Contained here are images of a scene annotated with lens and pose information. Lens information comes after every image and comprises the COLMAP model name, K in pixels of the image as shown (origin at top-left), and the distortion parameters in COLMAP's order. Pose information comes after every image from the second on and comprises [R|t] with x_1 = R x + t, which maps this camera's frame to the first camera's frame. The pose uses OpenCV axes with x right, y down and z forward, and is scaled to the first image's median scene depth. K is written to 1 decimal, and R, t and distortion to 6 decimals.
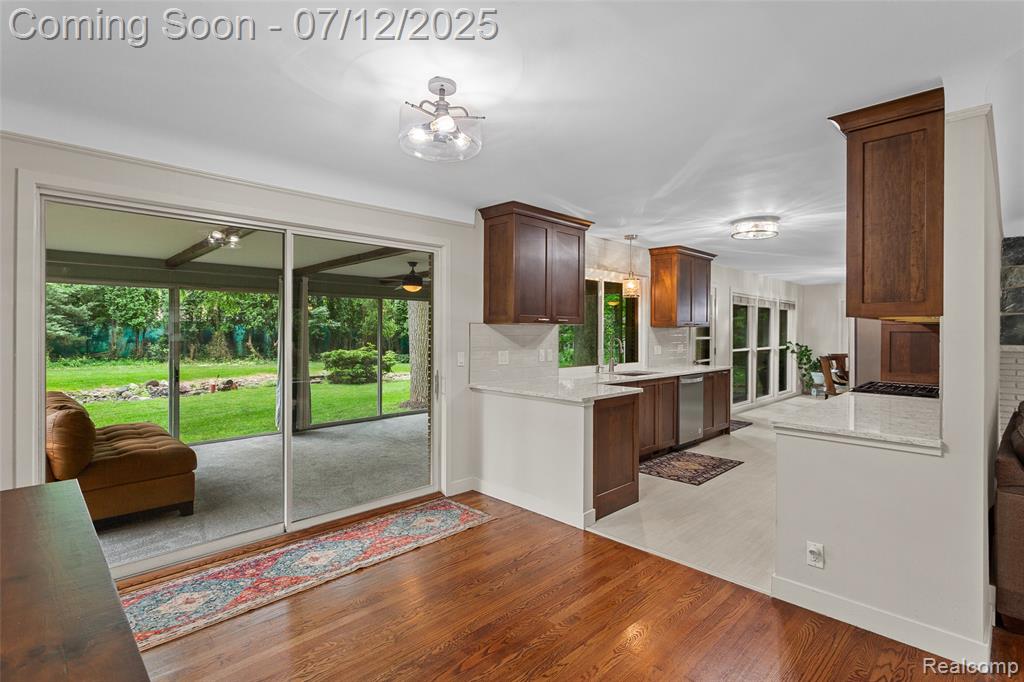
lens RADIAL K [[491.8, 0, 506.1], [0, 491.8, 337.2], [0, 0, 1]] dist [0.004664, 0.000542]
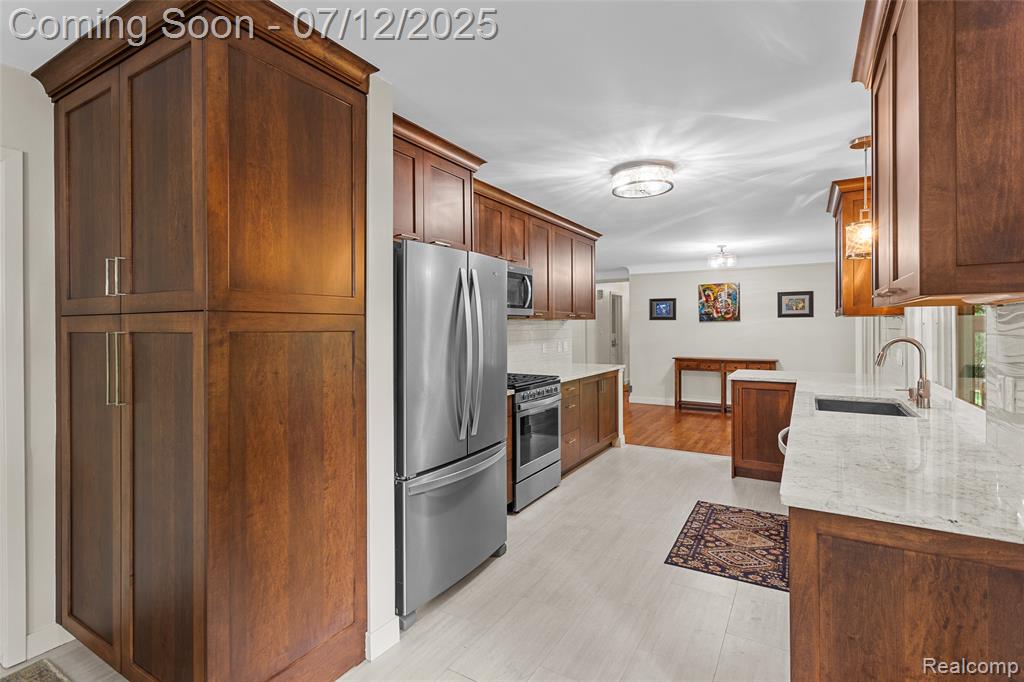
lens RADIAL K [[491.8, 0, 508.7], [0, 491.8, 322.7], [0, 0, 1]] dist [0.004664, 0.000542]
pose [[-0.968617, -0.000277, -0.248559, 0.637514], [-0.000859, 0.999997, 0.002236, -0.011391], [0.248558, 0.002379, -0.968614, 1.204211]]
